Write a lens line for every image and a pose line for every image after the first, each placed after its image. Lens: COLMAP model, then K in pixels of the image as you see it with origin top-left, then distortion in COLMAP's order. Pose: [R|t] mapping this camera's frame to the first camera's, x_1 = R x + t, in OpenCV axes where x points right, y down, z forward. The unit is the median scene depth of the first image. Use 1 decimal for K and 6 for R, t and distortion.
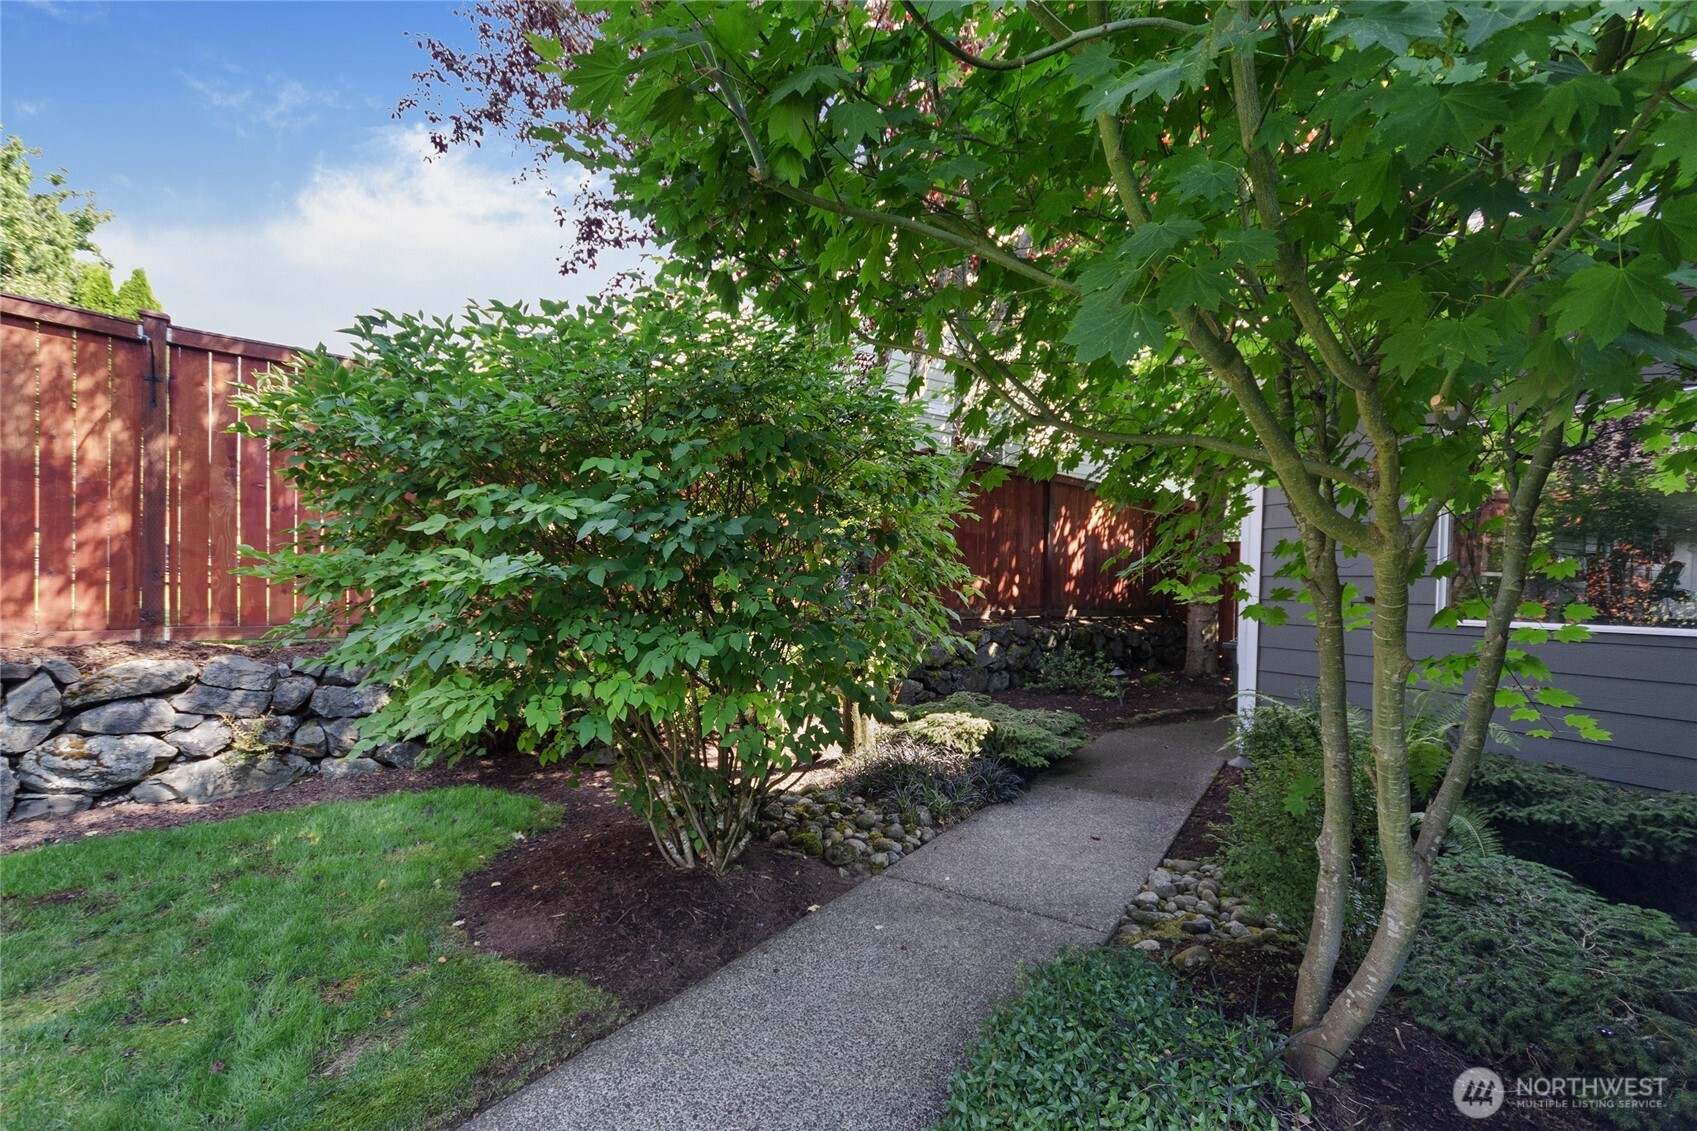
lens RADIAL K [[771.9, 0, 862.6], [0, 771.9, 569.0], [0, 0, 1]] dist [0.000652, 0.000146]
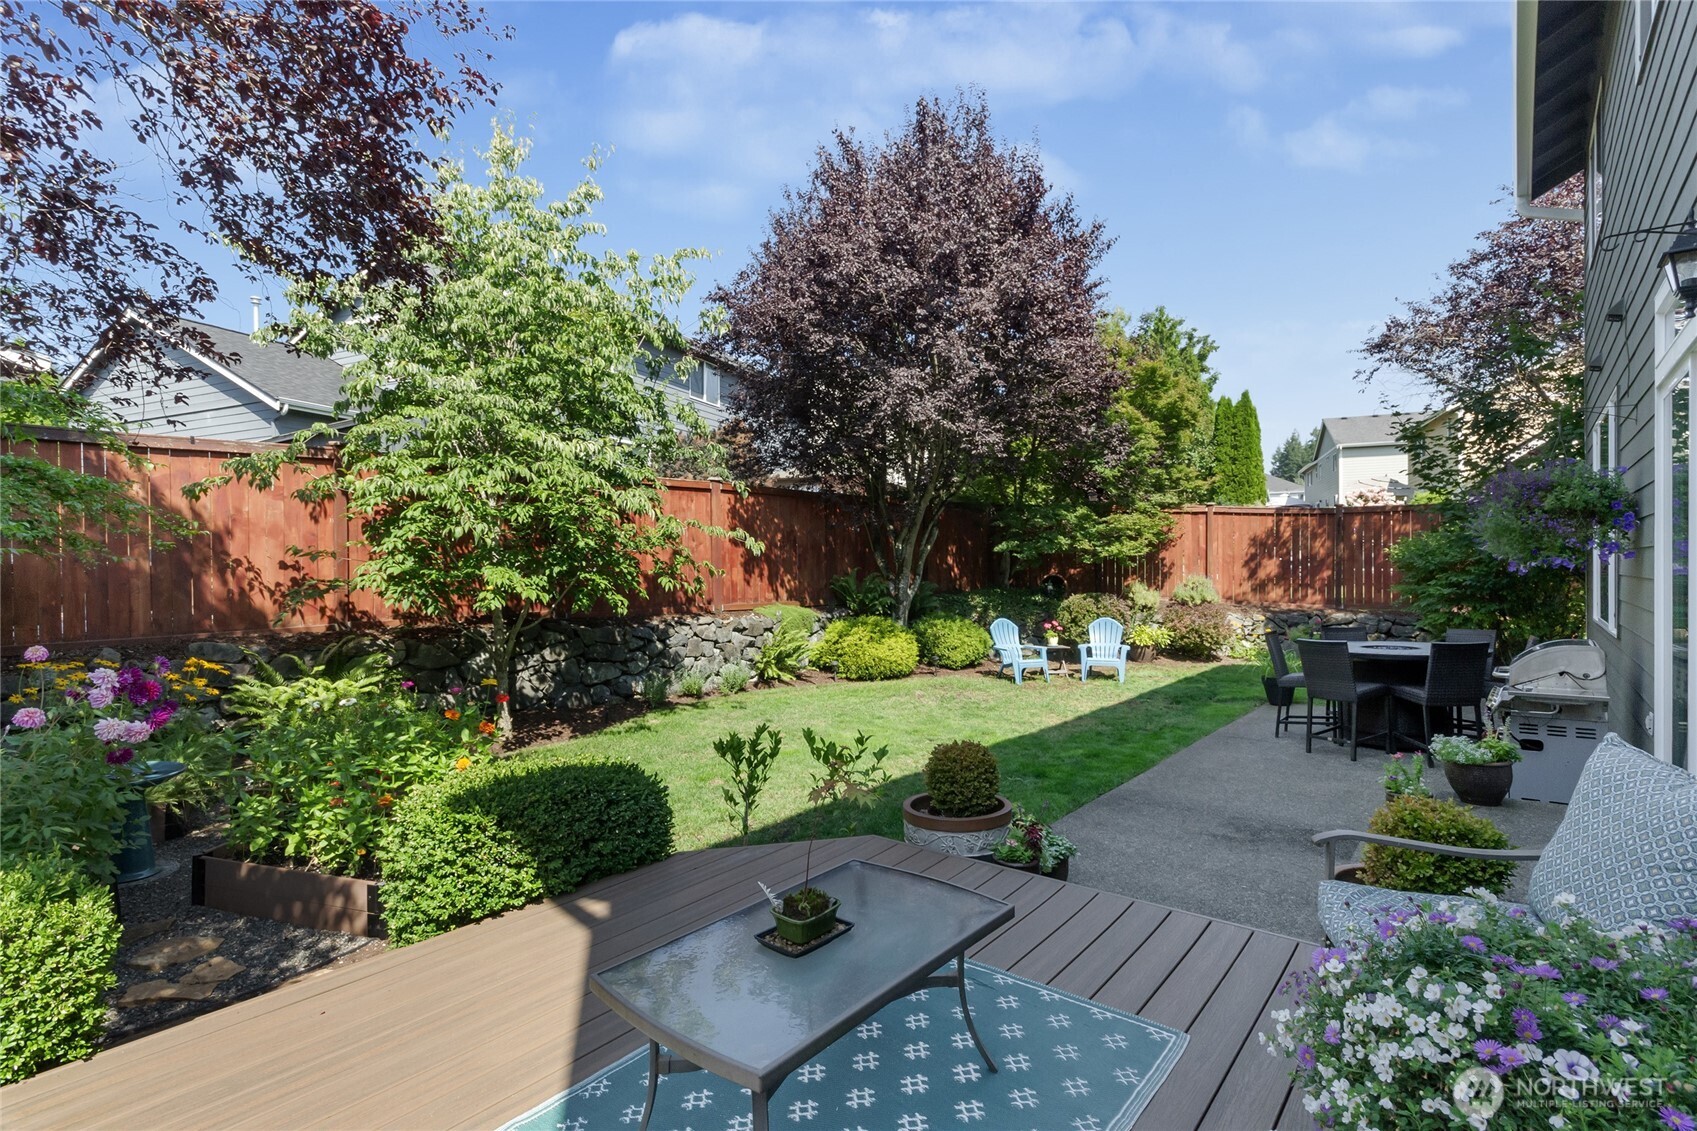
lens RADIAL K [[771.9, 0, 862.6], [0, 771.9, 569.0], [0, 0, 1]] dist [0.000652, 0.000146]
pose [[0.394135, -0.011389, -0.918982, 1.300981], [0.007210, 0.999931, -0.009299, -0.063683], [0.919024, -0.002961, 0.394190, -2.160653]]
